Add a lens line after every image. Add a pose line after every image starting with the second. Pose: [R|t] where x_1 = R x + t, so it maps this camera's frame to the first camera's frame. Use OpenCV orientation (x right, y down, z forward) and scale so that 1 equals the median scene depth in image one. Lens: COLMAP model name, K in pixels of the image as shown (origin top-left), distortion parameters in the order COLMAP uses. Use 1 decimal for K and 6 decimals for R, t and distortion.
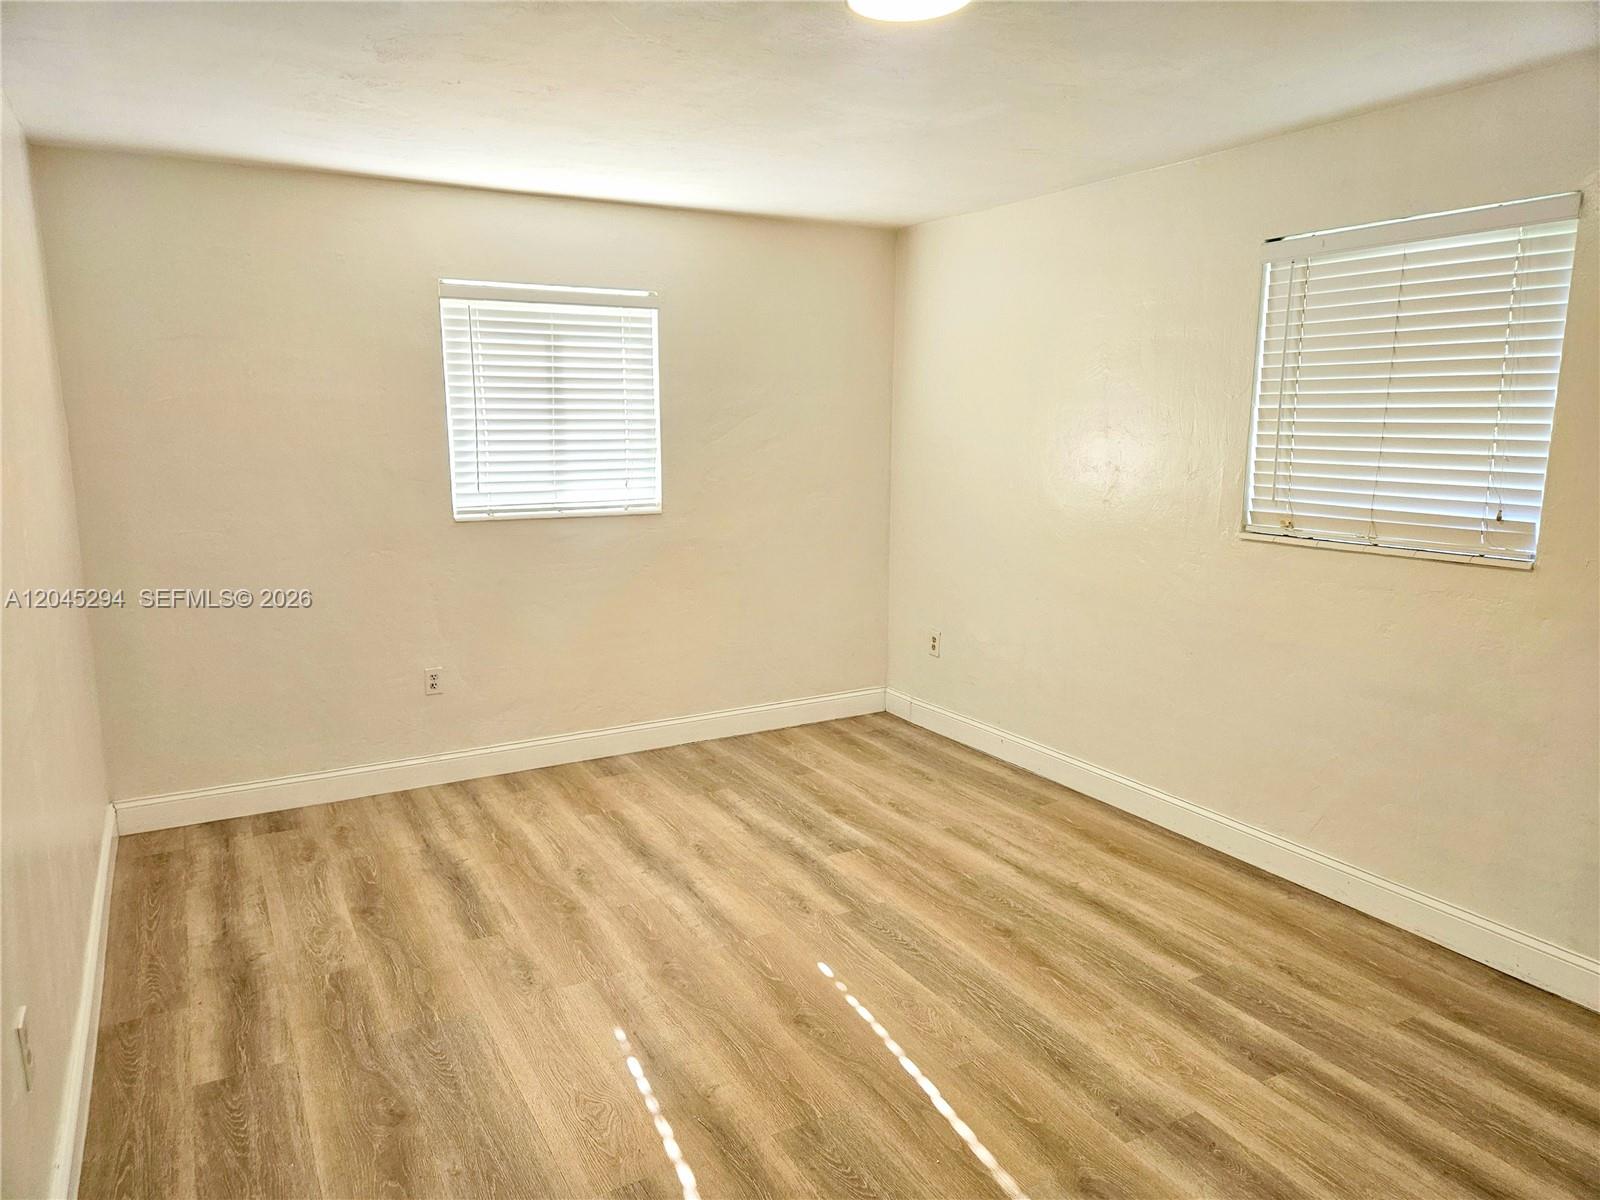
lens RADIAL K [[1067.2, 0, 789.8], [0, 1067.2, 595.1], [0, 0, 1]] dist [0.071054, -0.052837]
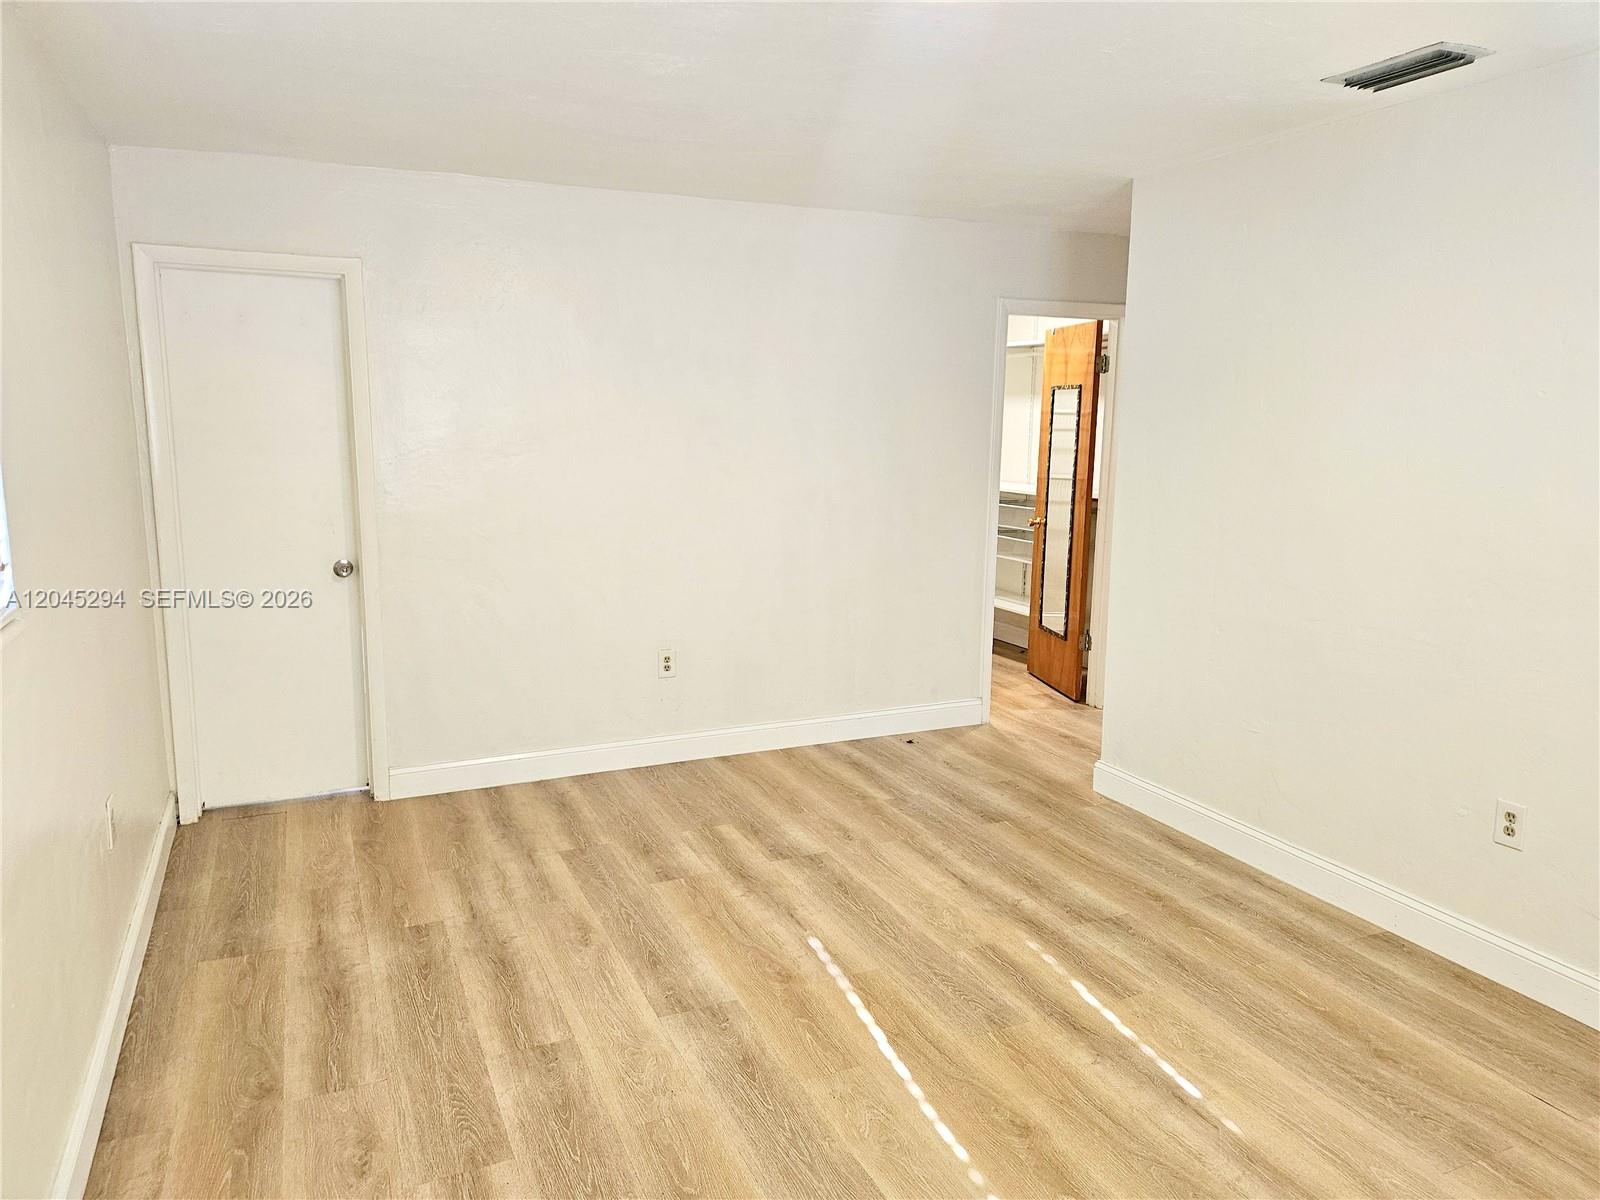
lens RADIAL K [[1067.2, 0, 789.8], [0, 1067.2, 595.1], [0, 0, 1]] dist [0.071054, -0.052837]
pose [[-0.995144, -0.022378, 0.095849, 0.124954], [0.010800, 0.943104, 0.332322, -0.297004], [-0.097833, 0.331743, -0.938283, 1.750729]]
